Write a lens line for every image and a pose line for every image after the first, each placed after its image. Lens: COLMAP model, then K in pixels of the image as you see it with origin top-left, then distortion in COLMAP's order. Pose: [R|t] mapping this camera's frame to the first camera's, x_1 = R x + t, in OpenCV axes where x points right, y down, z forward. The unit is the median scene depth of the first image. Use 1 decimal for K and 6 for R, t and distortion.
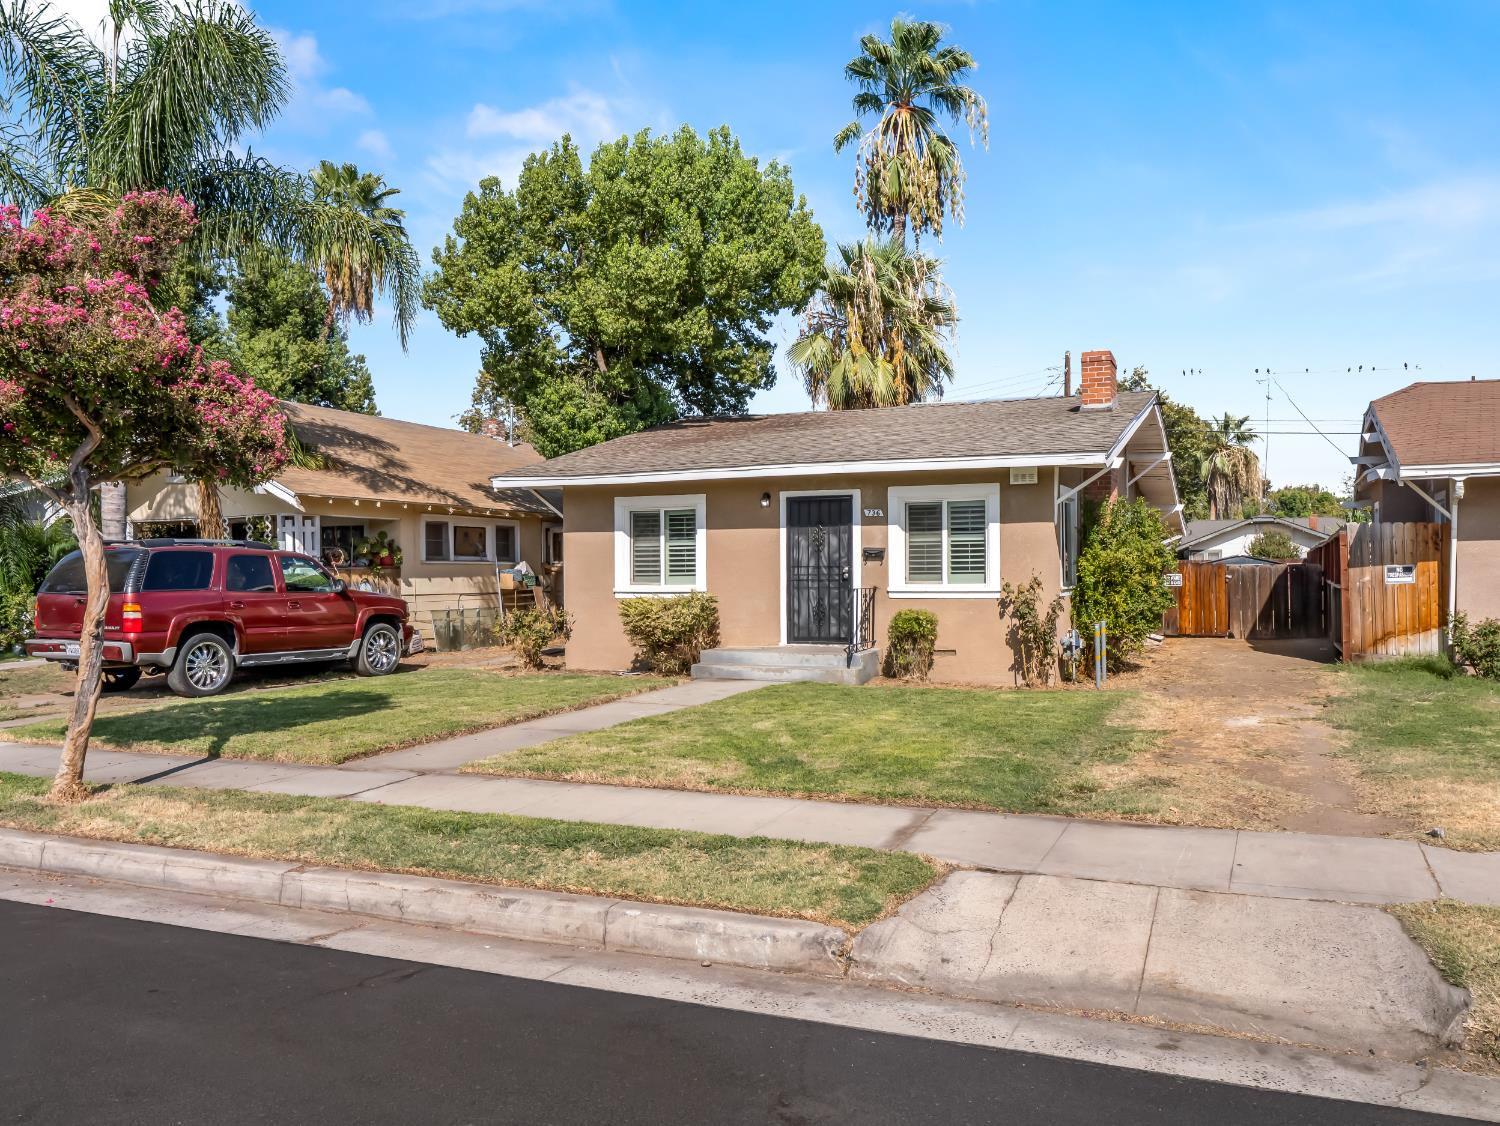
lens RADIAL K [[1162.4, 0, 775.1], [0, 1162.4, 595.0], [0, 0, 1]] dist [-0.008189, 0.003275]
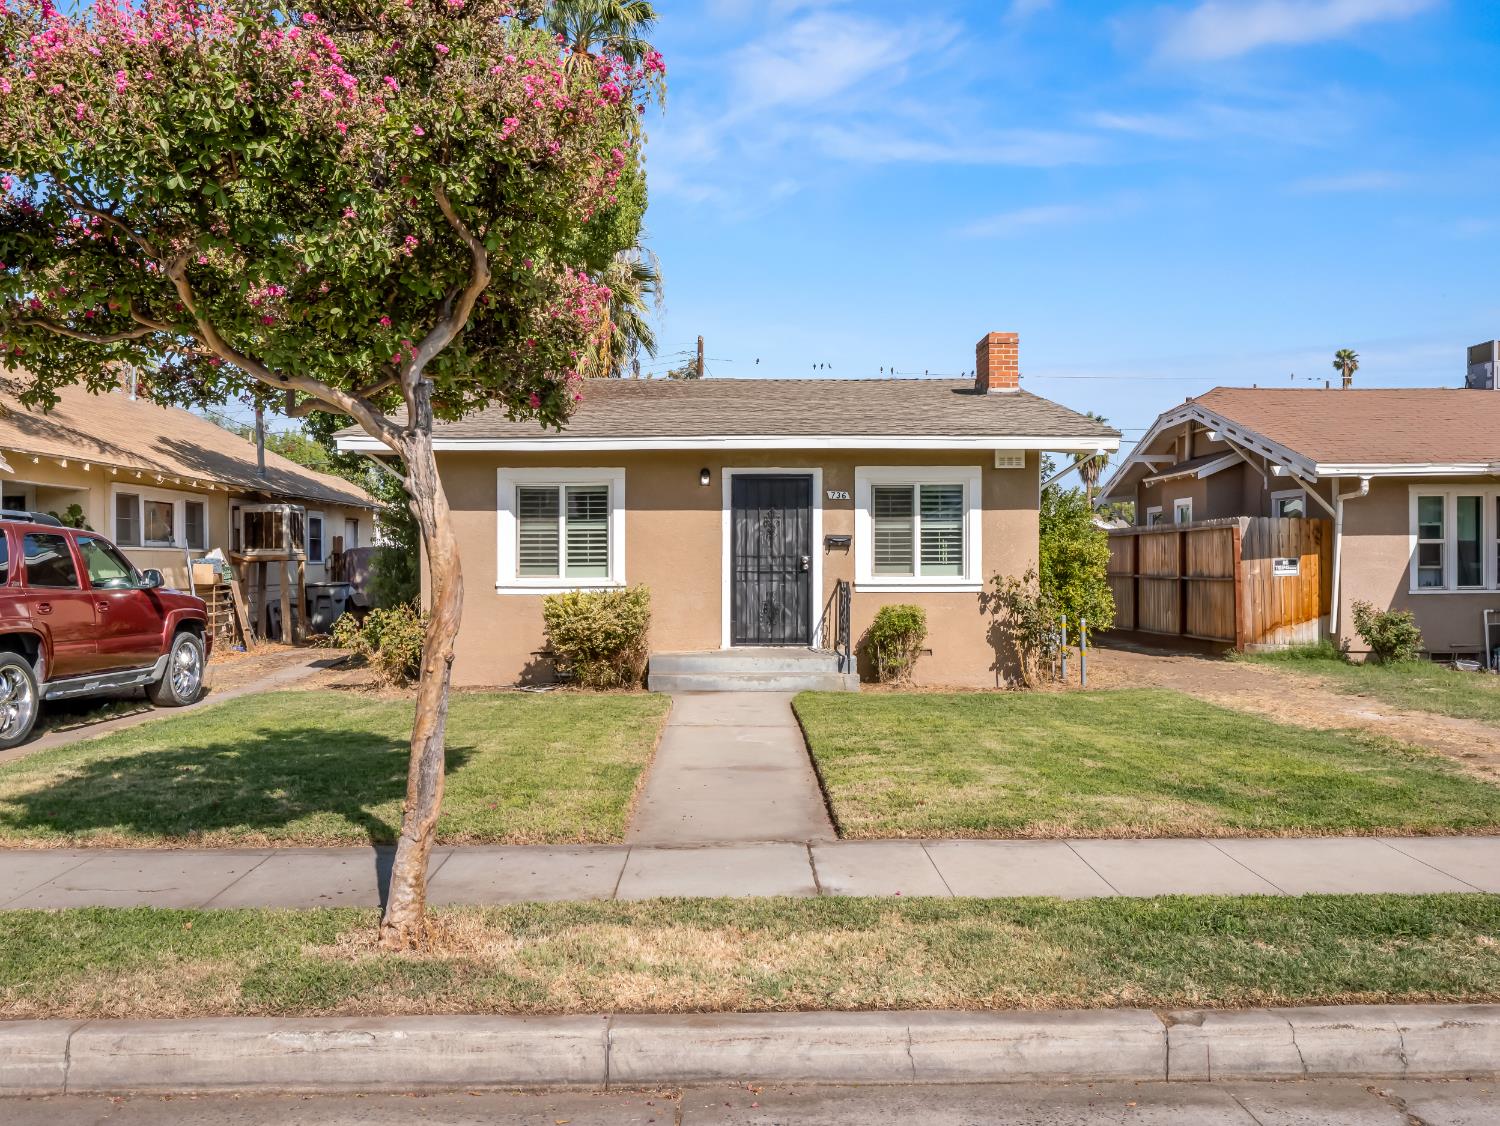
lens RADIAL K [[1226.0, 0, 752.7], [0, 1226.0, 558.2], [0, 0, 1]] dist [0.002436, -0.002223]
pose [[0.916643, 0.005570, 0.399667, -0.342864], [0.004368, 0.999704, -0.023949, -0.001176], [-0.399682, 0.023699, 0.916347, 0.178159]]
